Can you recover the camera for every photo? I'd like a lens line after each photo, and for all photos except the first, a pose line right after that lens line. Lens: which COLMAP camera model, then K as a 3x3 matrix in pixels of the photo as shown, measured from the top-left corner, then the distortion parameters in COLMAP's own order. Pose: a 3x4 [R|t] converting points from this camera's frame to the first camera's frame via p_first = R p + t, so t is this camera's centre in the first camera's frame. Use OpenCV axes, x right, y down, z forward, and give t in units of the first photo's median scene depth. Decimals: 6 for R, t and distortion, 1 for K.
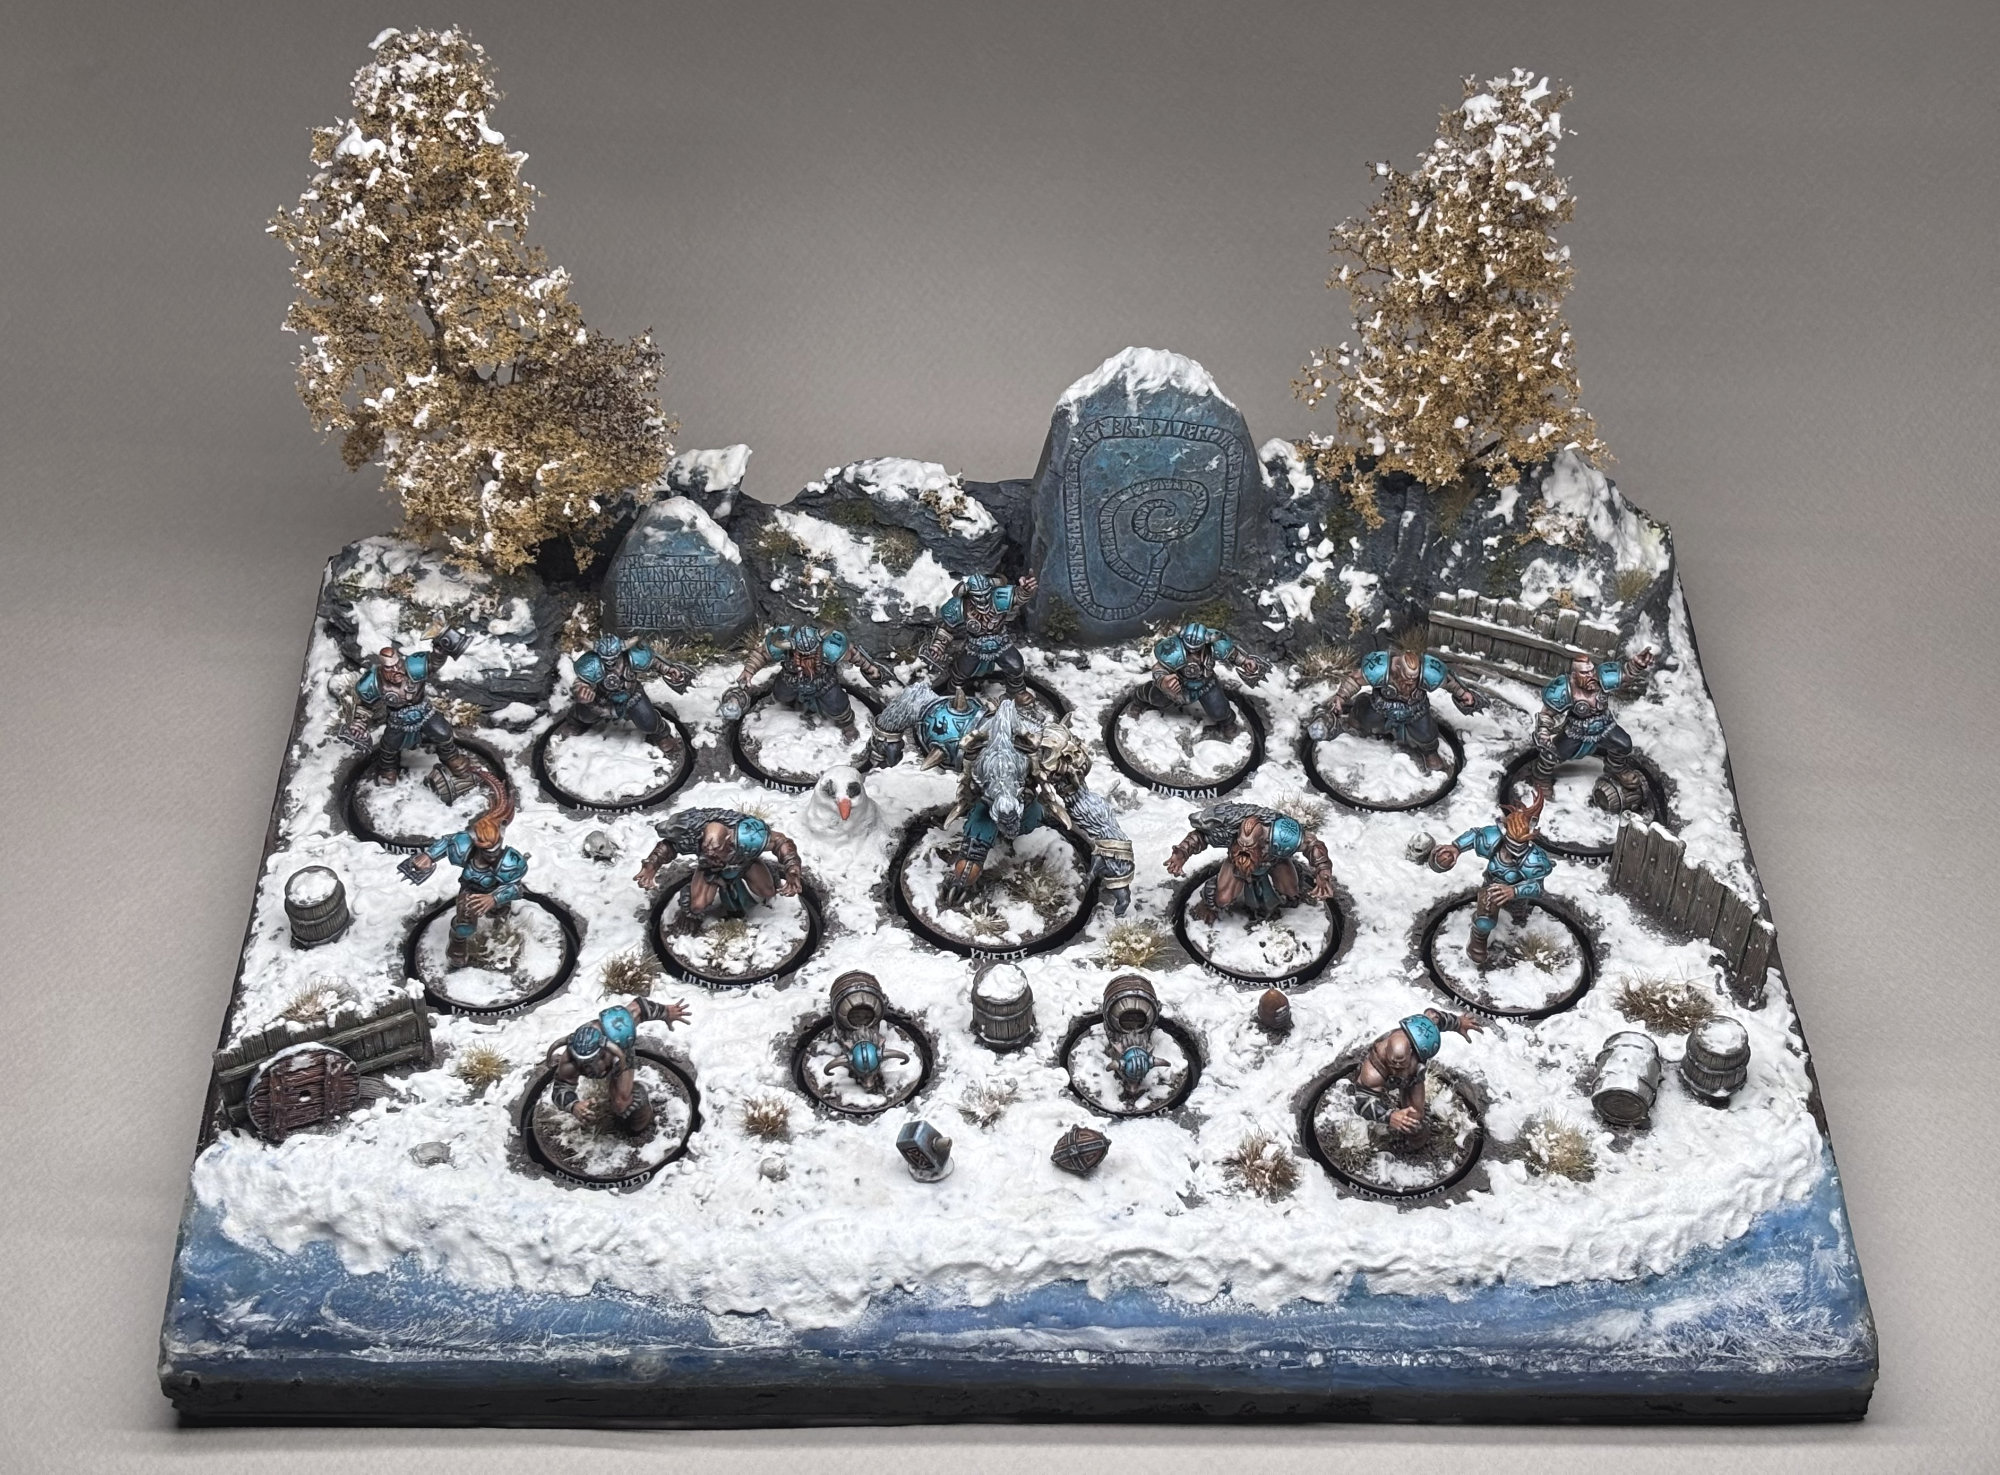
lens RADIAL K [[3191.9, 0, 1000.0], [0, 3191.9, 737.5], [0, 0, 1]] dist [0.110274, 0.008364]
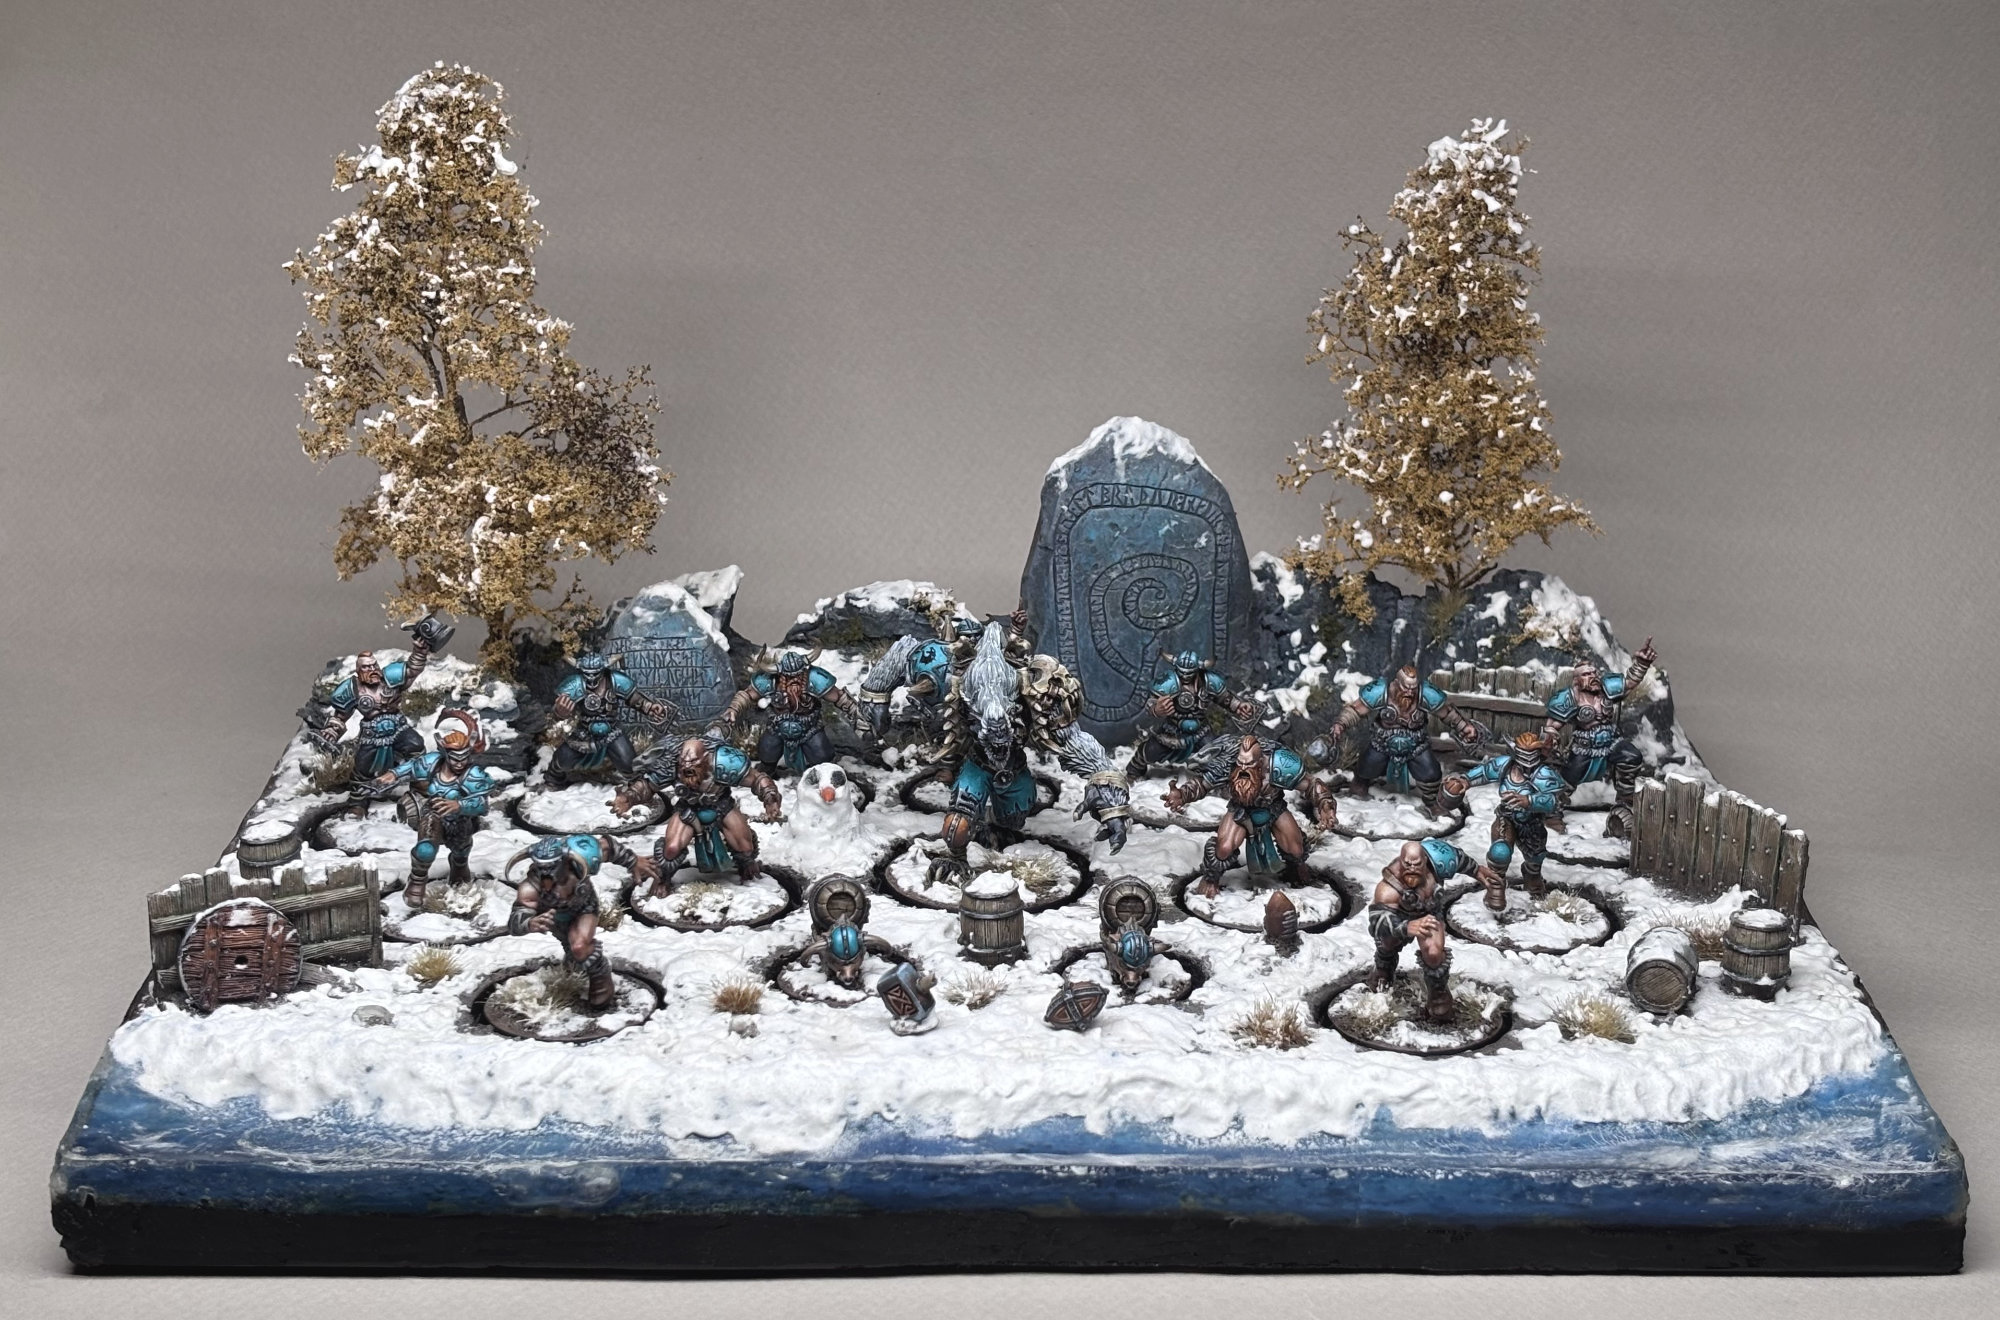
lens RADIAL K [[3182.8, 0, 1000.0], [0, 3182.8, 660.0], [0, 0, 1]] dist [0.137632, -0.135276]
pose [[0.999997, -0.002373, 0.000535, 0.002778], [0.002381, 0.910124, -0.414329, 0.397910], [0.000496, 0.414329, 0.910127, 0.113424]]
